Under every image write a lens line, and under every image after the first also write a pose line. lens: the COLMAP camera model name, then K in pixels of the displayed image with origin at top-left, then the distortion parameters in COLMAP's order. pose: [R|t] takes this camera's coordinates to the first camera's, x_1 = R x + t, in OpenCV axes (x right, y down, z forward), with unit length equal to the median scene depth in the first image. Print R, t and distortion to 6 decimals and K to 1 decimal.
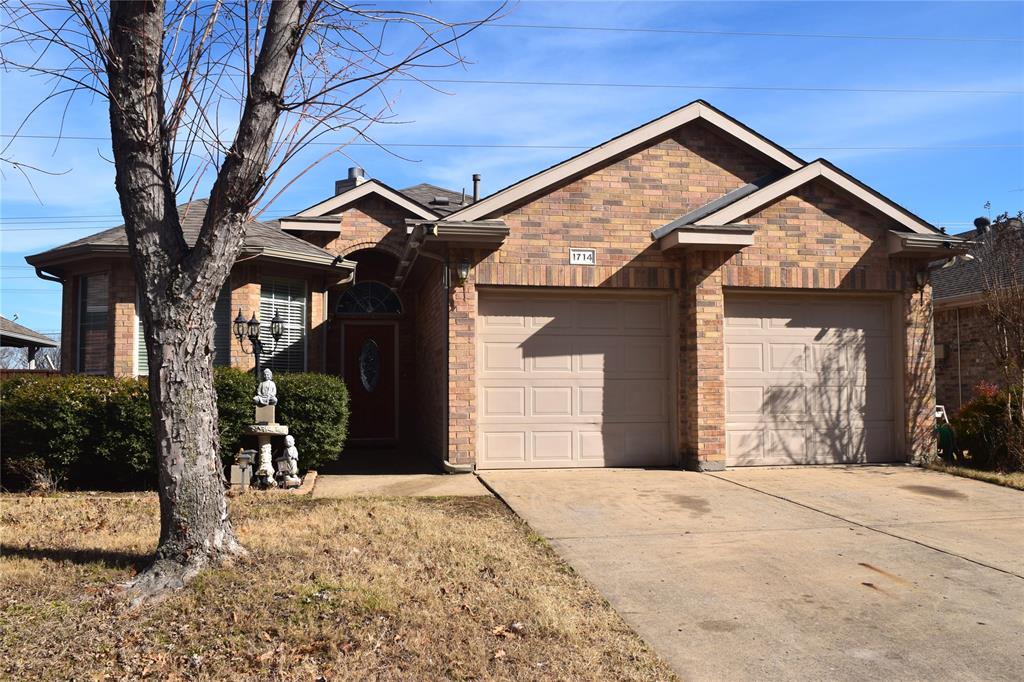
lens RADIAL K [[895.2, 0, 512.0], [0, 895.2, 341.0], [0, 0, 1]] dist [-0.079822, 0.004571]
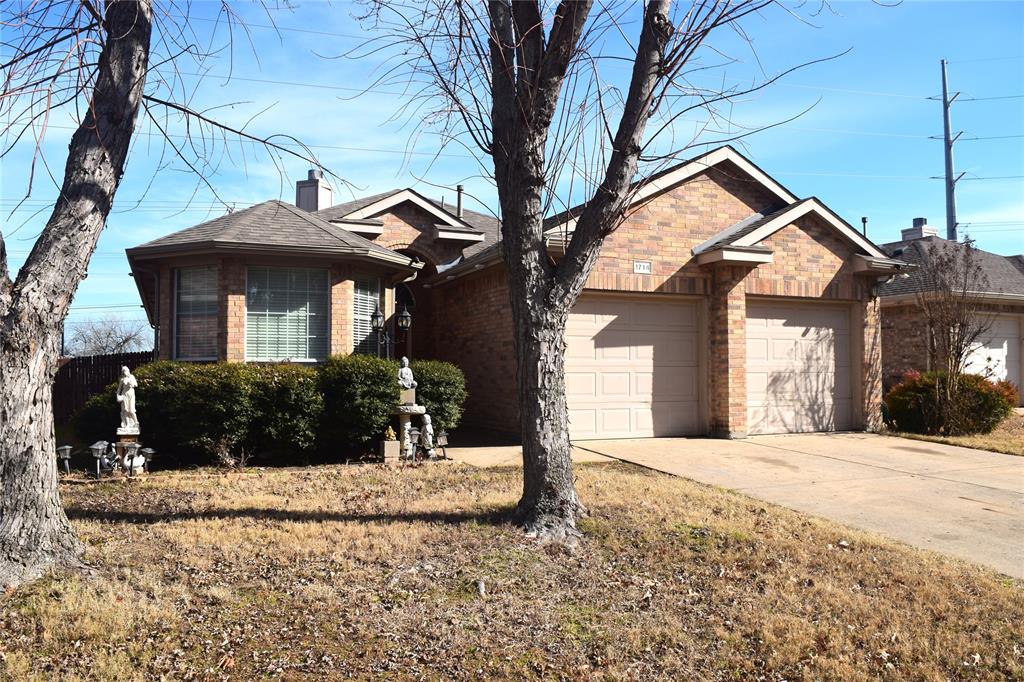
lens RADIAL K [[814.0, 0, 512.0], [0, 814.0, 341.0], [0, 0, 1]] dist [-0.089265, 0.001632]
pose [[0.974731, 0.010486, 0.223135, -0.341763], [-0.014344, 0.999774, 0.015675, -0.007198], [-0.222920, -0.018479, 0.974662, -0.051838]]
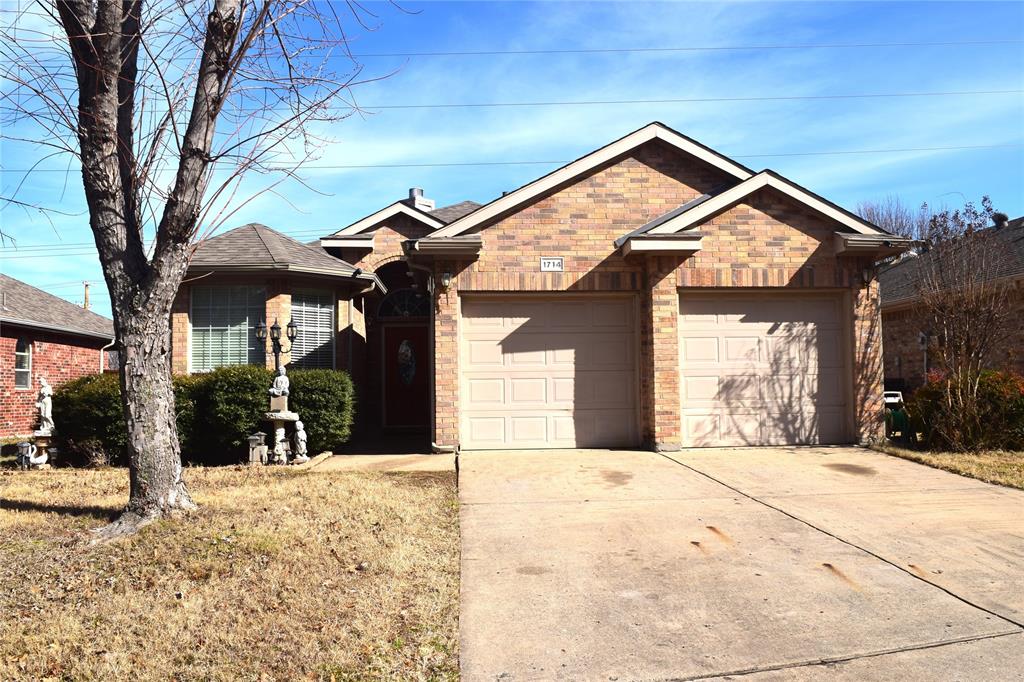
lens RADIAL K [[827.2, 0, 512.0], [0, 827.2, 341.0], [0, 0, 1]] dist [-0.081842, -0.000903]
pose [[0.992292, -0.016806, -0.122774, 0.154647], [0.017014, 0.999855, 0.000646, 0.002288], [0.122746, -0.002730, 0.992434, -0.055813]]
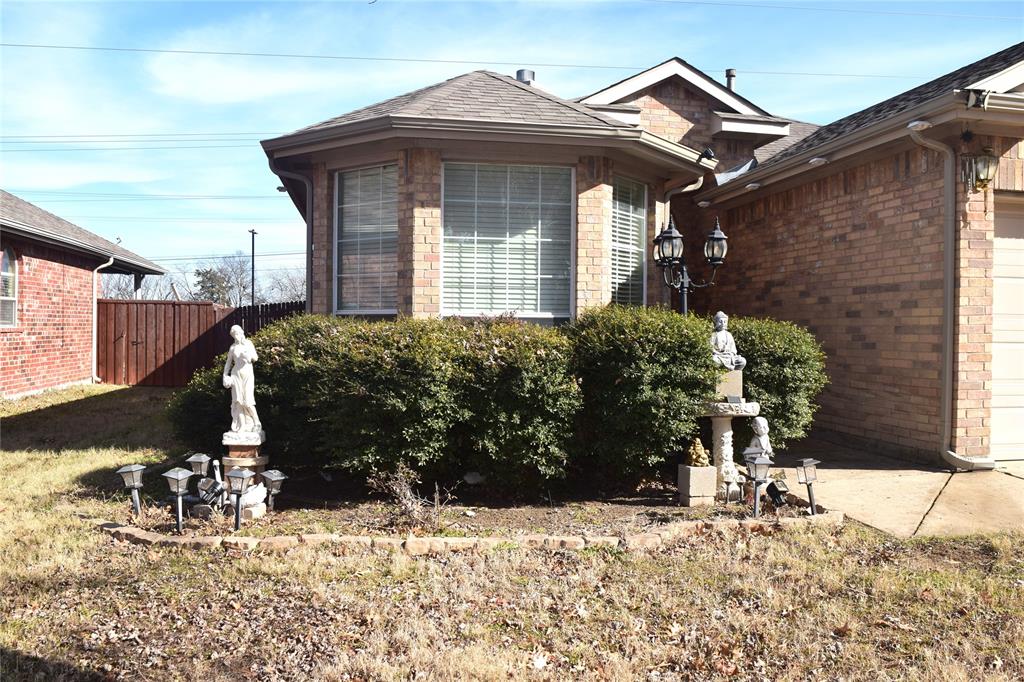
lens RADIAL K [[848.8, 0, 512.0], [0, 848.8, 341.0], [0, 0, 1]] dist [-0.086159, 0.002347]
pose [[0.999852, 0.014822, -0.008690, -0.382080], [-0.014096, 0.996824, 0.078378, 0.006306], [0.009824, -0.078244, 0.996886, 0.361566]]
